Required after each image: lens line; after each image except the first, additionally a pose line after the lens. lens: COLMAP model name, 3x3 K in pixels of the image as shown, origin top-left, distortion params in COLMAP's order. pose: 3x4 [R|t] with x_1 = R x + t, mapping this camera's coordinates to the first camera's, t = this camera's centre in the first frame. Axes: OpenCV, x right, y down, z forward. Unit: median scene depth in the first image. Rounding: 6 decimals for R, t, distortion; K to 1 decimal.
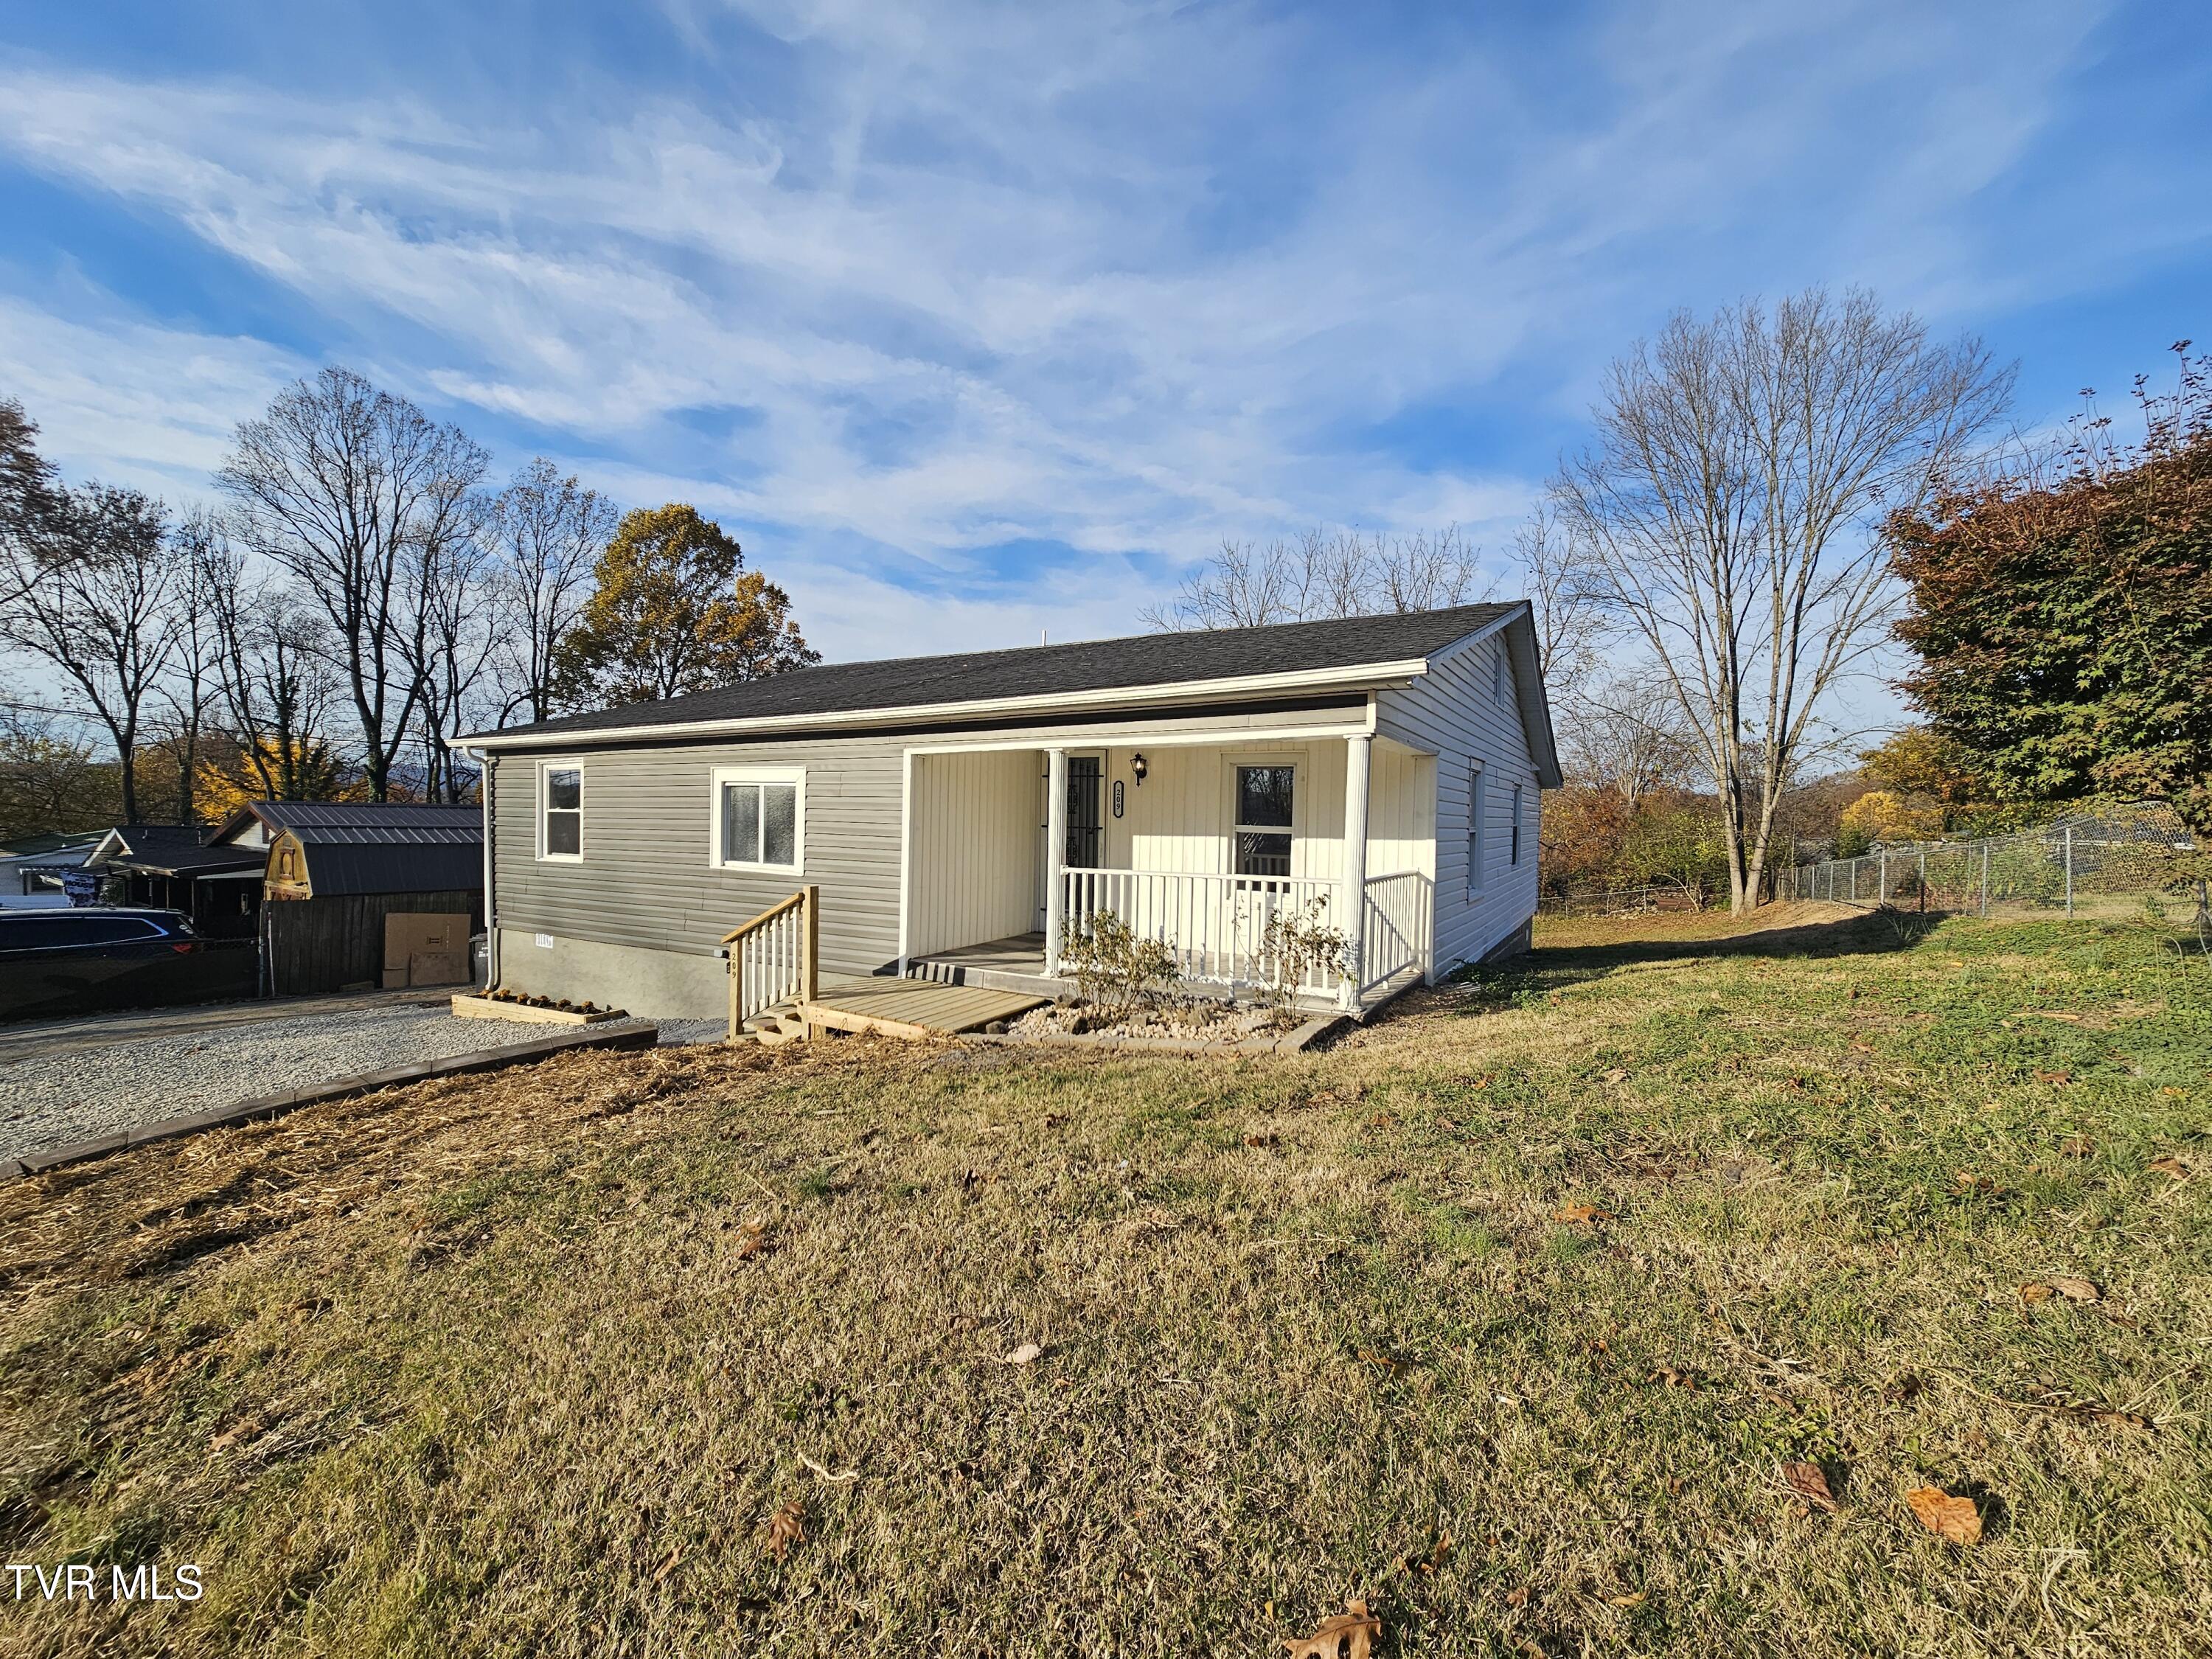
lens RADIAL K [[866.1, 0, 1106.0], [0, 866.1, 829.5], [0, 0, 1]] dist [0.001292, -0.009387]
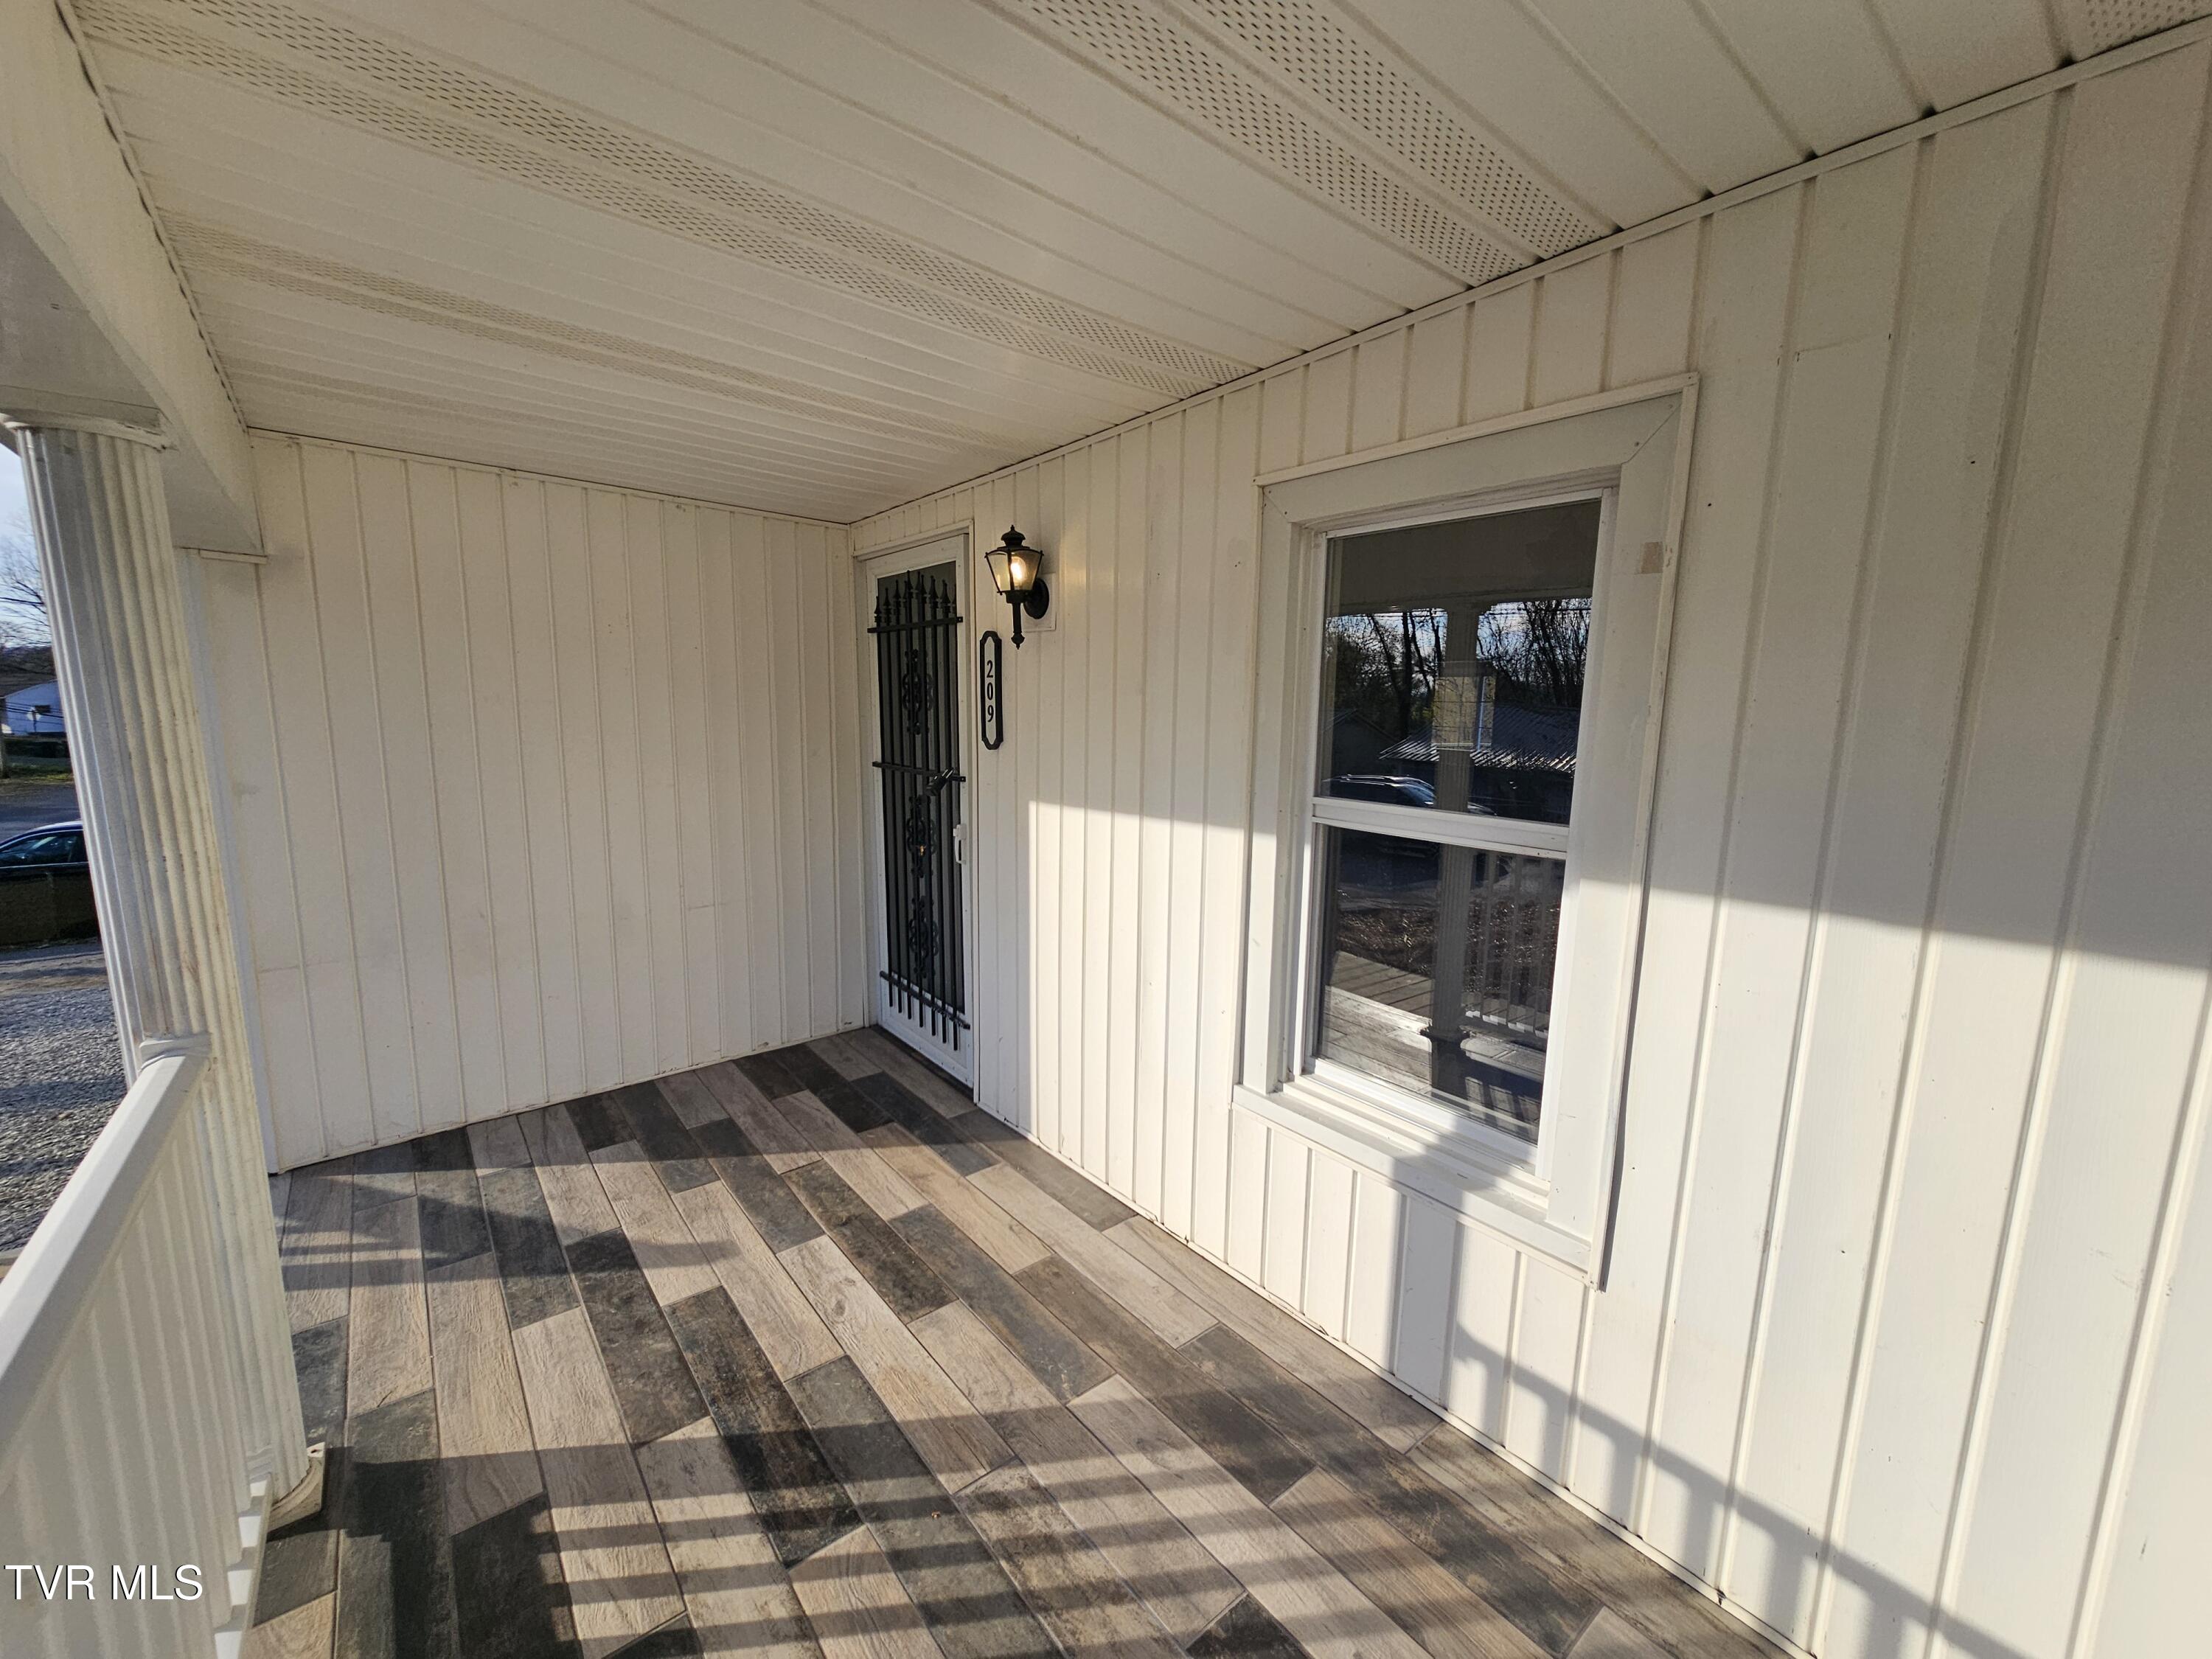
lens RADIAL K [[866.1, 0, 1106.0], [0, 866.1, 829.5], [0, 0, 1]] dist [0.001292, -0.009387]
pose [[0.952210, 0.031224, -0.303843, 0.161508], [0.004229, 0.993318, 0.115331, -0.020551], [0.305413, -0.111104, 0.945716, 0.732461]]
